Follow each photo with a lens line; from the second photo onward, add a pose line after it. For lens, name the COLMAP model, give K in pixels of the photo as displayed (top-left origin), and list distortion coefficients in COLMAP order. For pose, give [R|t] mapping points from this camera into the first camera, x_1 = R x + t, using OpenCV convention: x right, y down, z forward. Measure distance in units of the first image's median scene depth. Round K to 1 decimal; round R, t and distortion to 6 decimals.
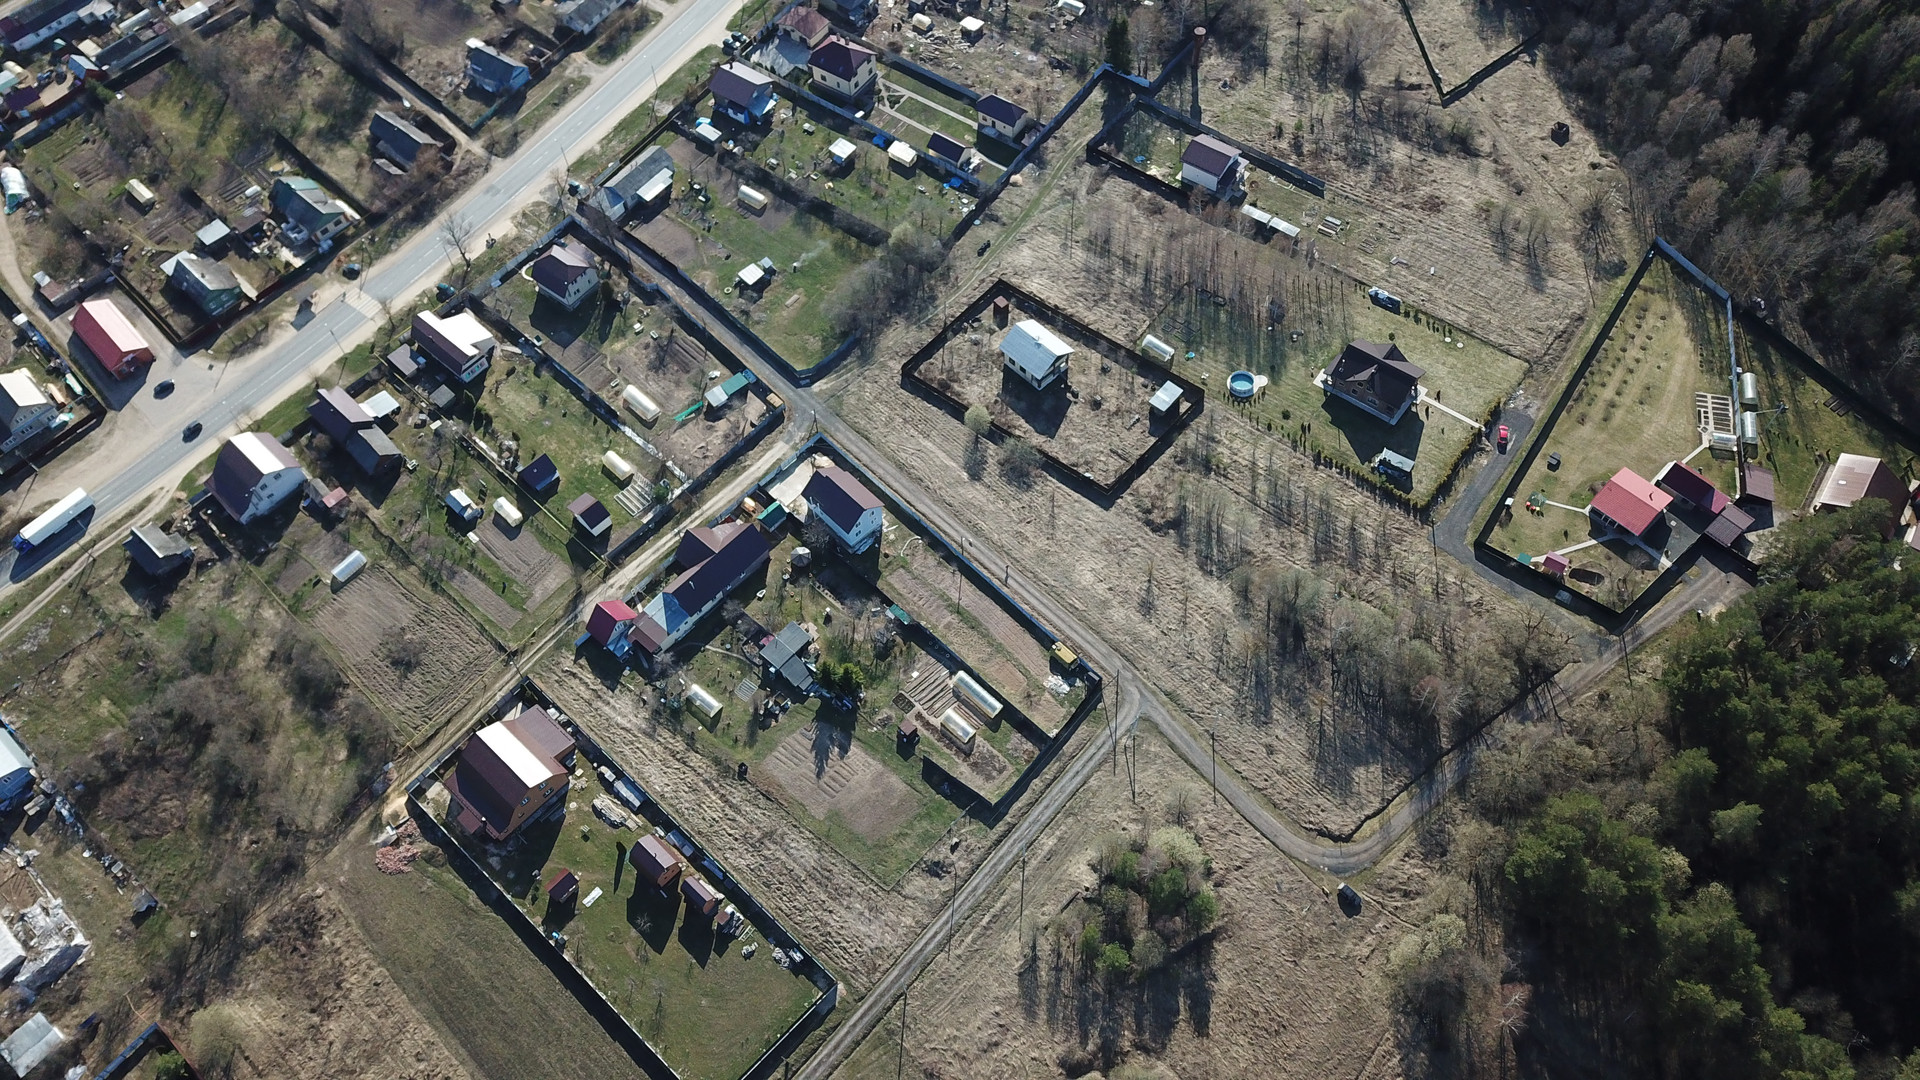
lens RADIAL K [[1453.4, 0, 945.0], [0, 1453.4, 561.3], [0, 0, 1]] dist [0.026953, -0.032853]
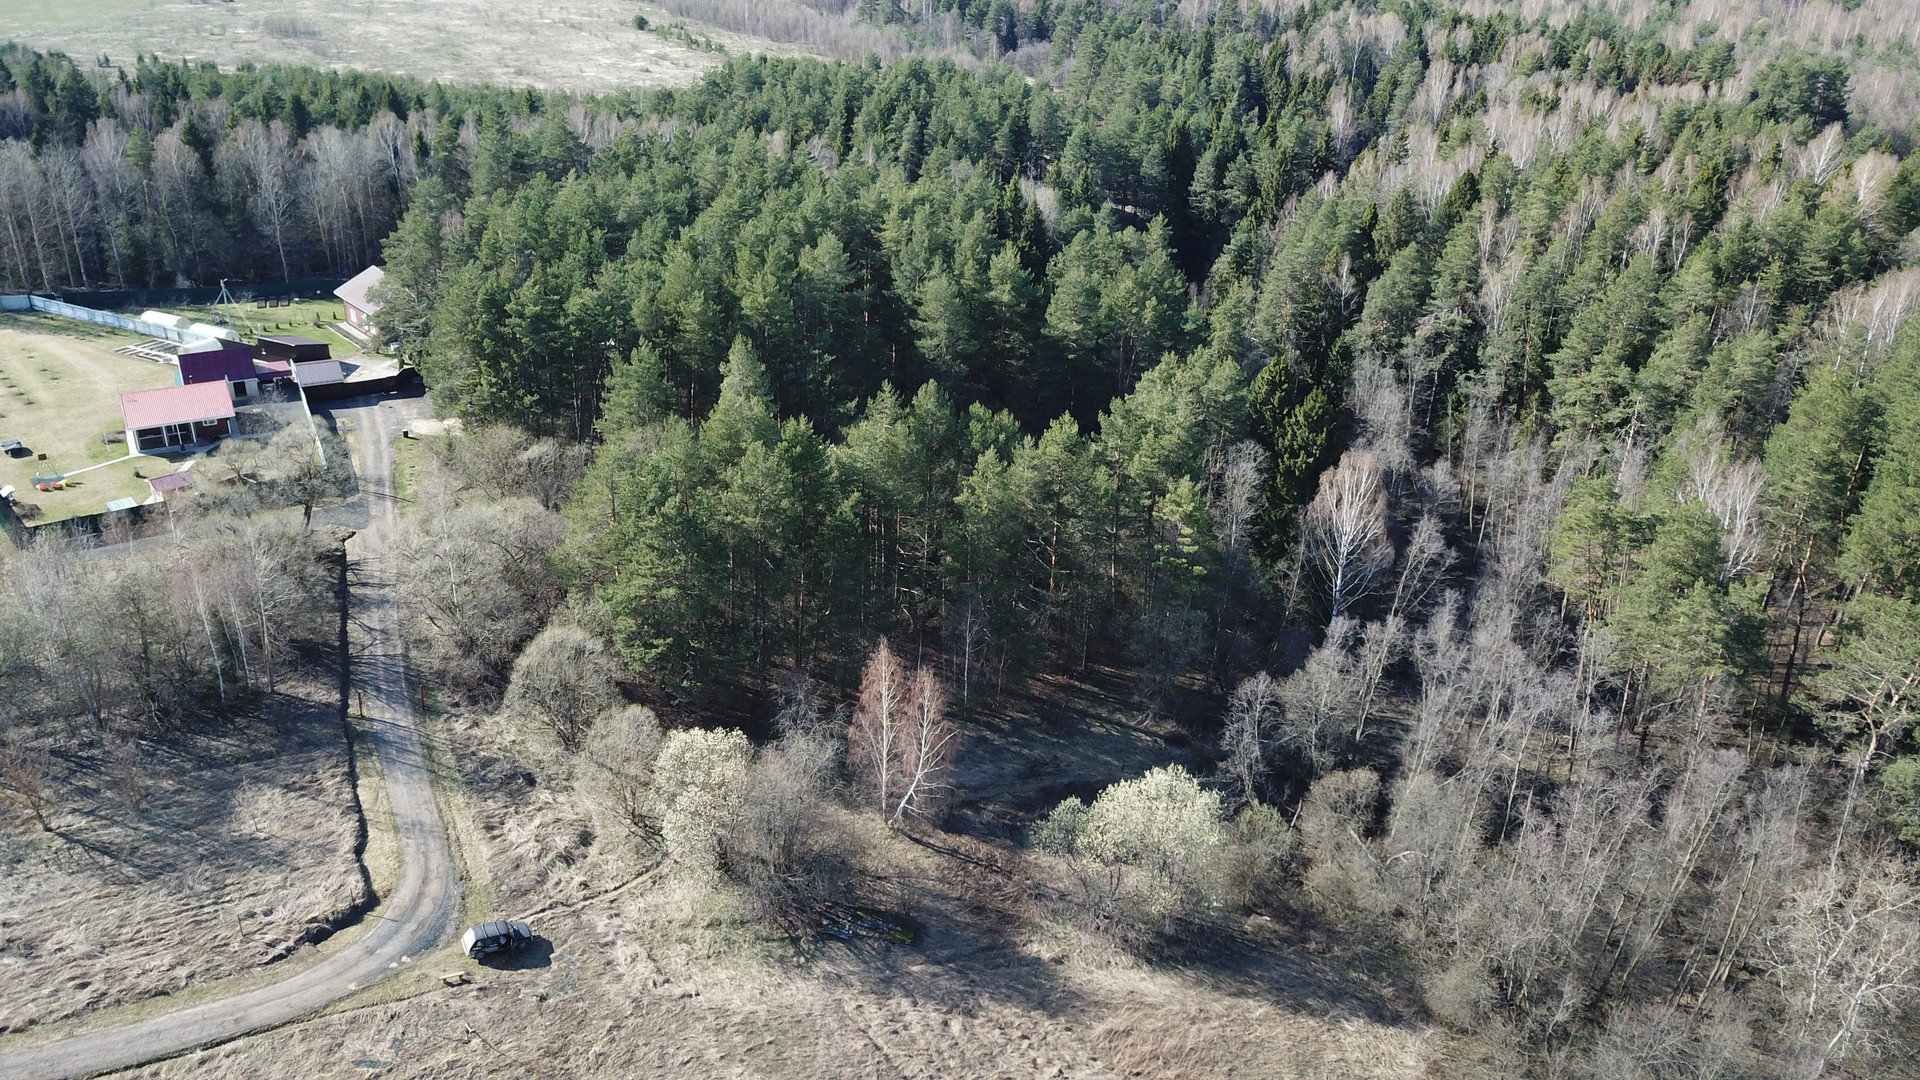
lens RADIAL K [[1453.4, 0, 949.6], [0, 1453.4, 543.5], [0, 0, 1]] dist [0.026953, -0.032853]
pose [[0.244852, -0.381261, 0.891453, 0.007036], [0.808224, 0.588133, 0.029543, 0.255021], [-0.535557, 0.713260, 0.452150, 0.700803]]
